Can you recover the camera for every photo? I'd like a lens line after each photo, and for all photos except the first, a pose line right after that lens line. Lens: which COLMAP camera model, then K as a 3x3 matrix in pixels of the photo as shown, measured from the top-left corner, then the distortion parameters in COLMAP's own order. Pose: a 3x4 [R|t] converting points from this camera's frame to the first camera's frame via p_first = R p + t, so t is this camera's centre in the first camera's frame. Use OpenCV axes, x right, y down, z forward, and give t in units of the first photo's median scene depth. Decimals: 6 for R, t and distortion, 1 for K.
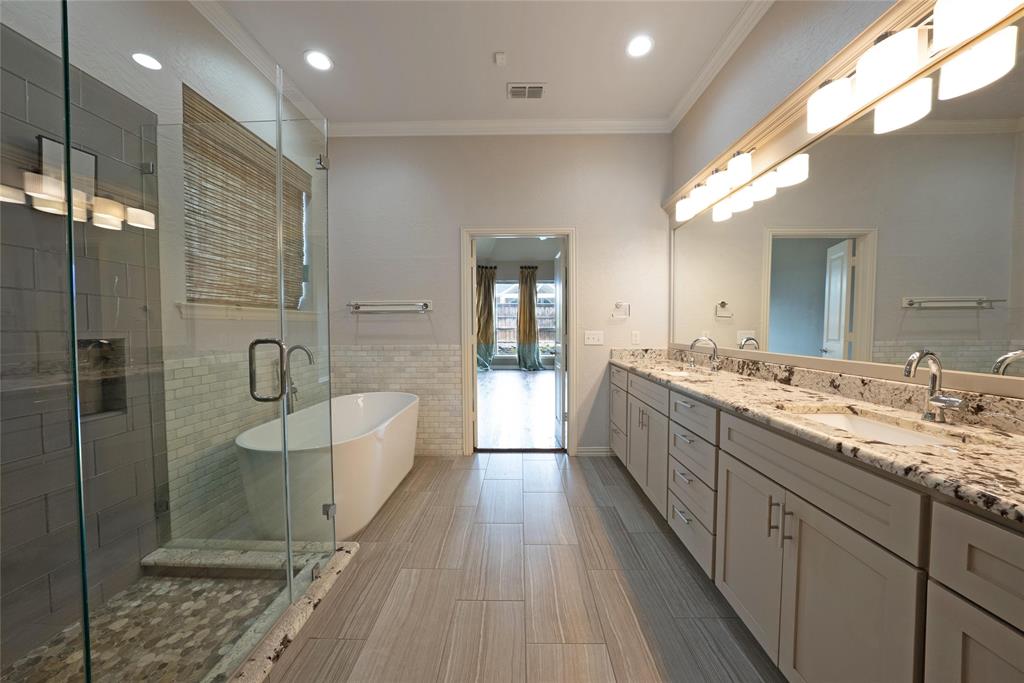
lens RADIAL K [[352.1, 0, 509.1], [0, 352.1, 338.9], [0, 0, 1]] dist [-0.022825, 0.003053]
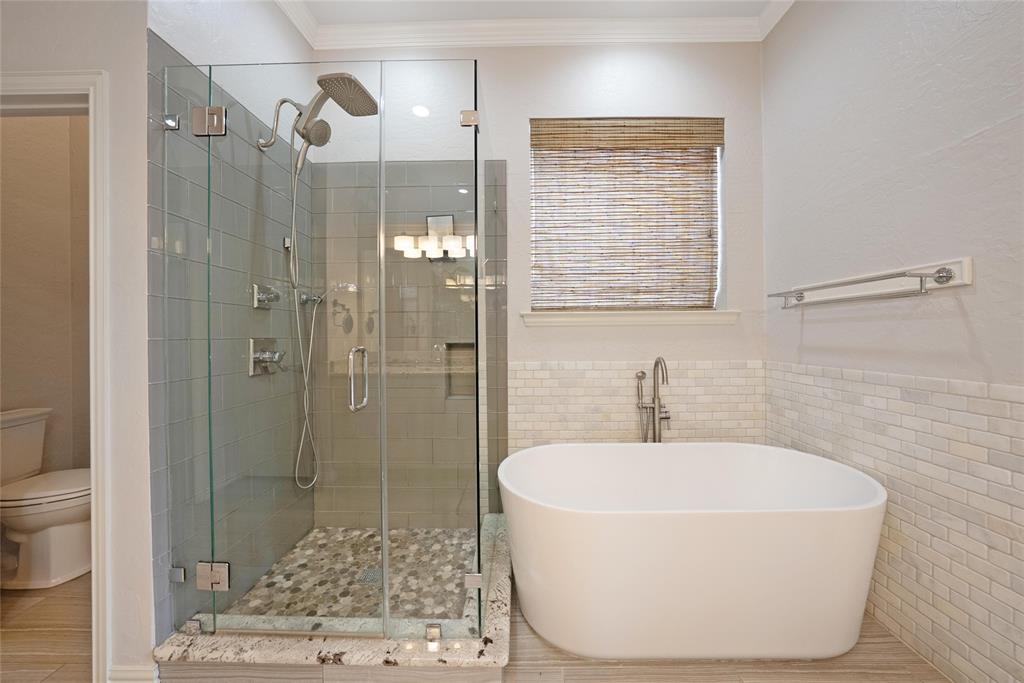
lens RADIAL K [[352.1, 0, 511.3], [0, 352.1, 338.0], [0, 0, 1]] dist [-0.022825, 0.003053]
pose [[0.015544, 0.009928, -0.999830, 0.186164], [-0.025994, 0.999617, 0.009522, -0.026829], [0.999541, 0.025842, 0.015796, 0.831282]]
